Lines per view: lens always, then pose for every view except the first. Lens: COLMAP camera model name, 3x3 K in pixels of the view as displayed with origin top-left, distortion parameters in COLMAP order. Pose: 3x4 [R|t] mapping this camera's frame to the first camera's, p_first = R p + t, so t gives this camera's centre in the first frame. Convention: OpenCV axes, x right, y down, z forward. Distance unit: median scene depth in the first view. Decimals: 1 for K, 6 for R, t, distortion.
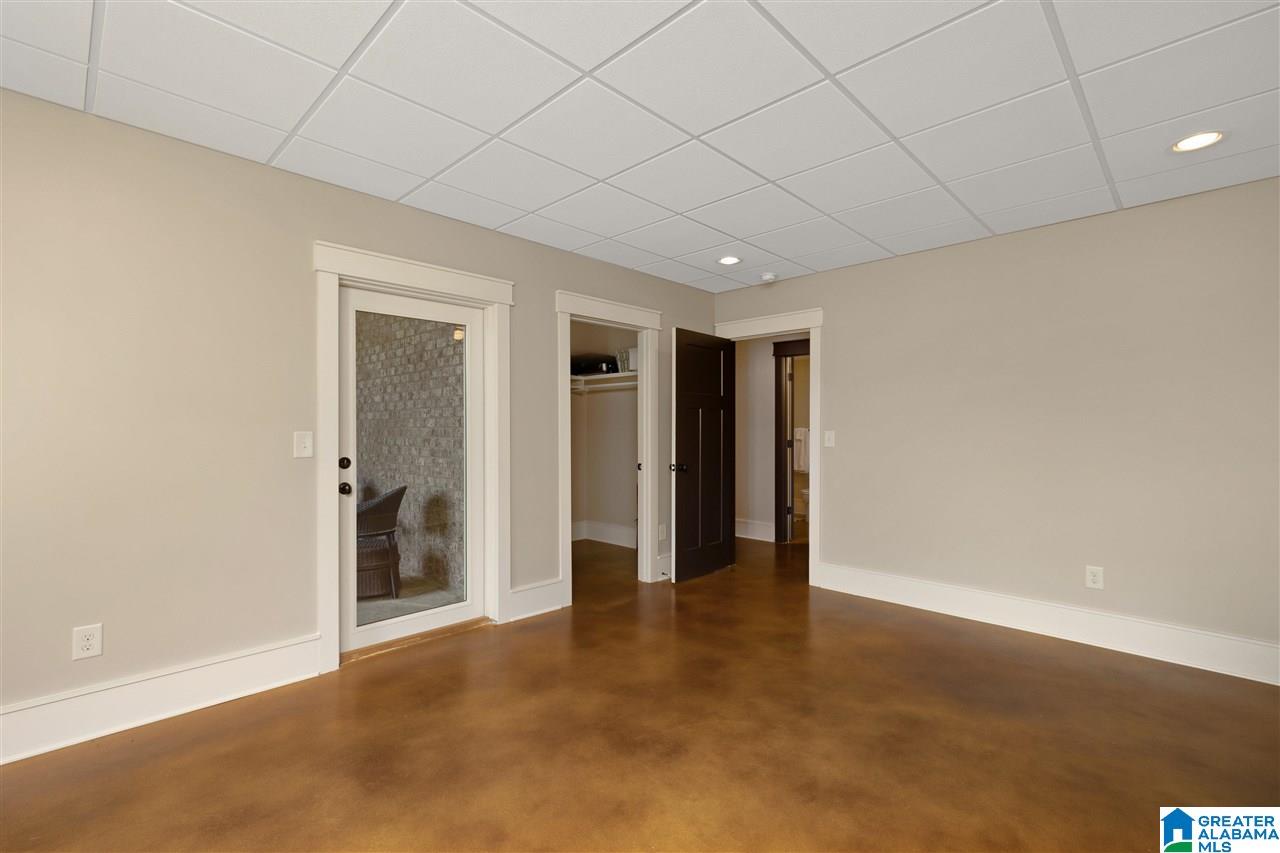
lens RADIAL K [[575.6, 0, 633.7], [0, 575.6, 426.2], [0, 0, 1]] dist [0.000823, 0.000303]
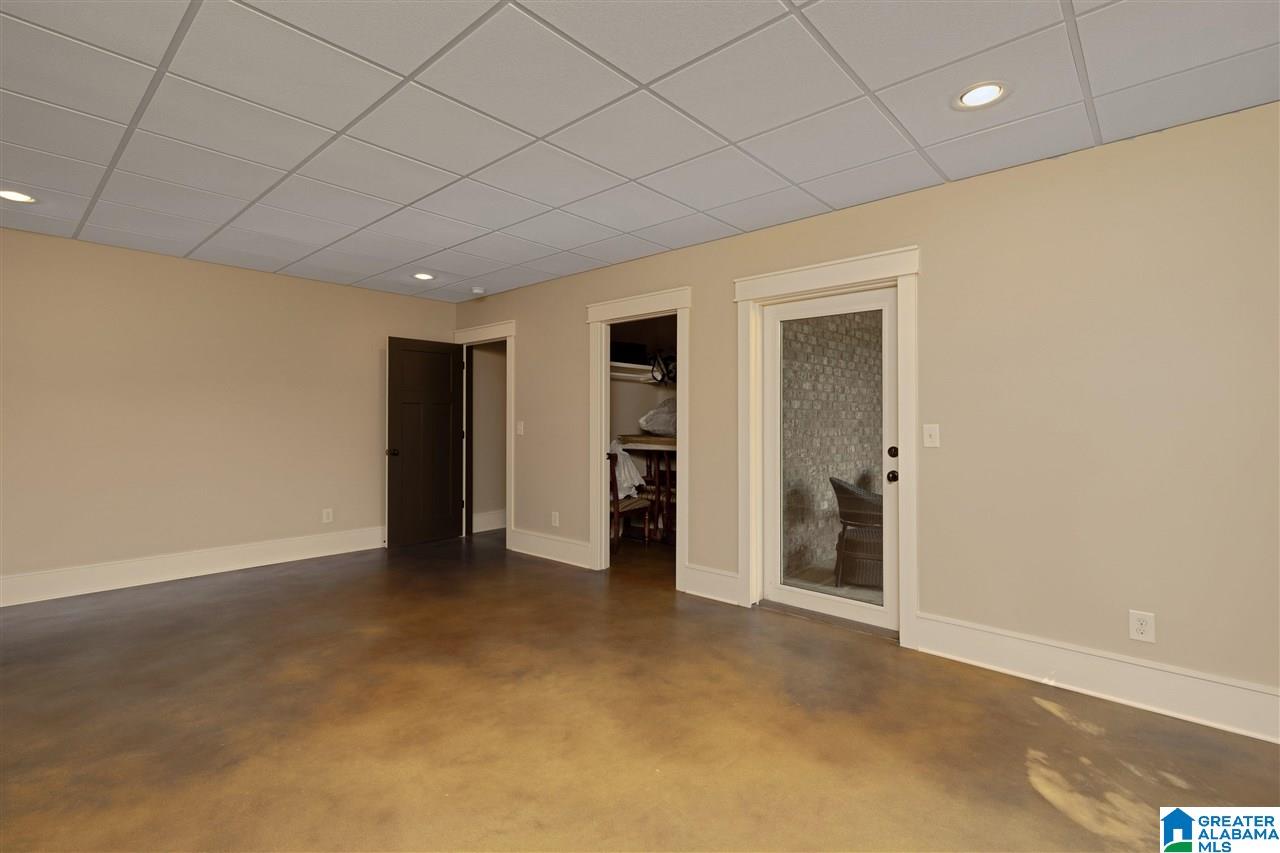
lens RADIAL K [[575.6, 0, 633.7], [0, 575.6, 418.7], [0, 0, 1]] dist [0.000823, 0.000303]
pose [[-0.037184, 0.002830, 0.999304, -1.358656], [-0.008376, 0.999960, -0.003143, 0.007807], [-0.999273, -0.008488, -0.037159, 1.339833]]
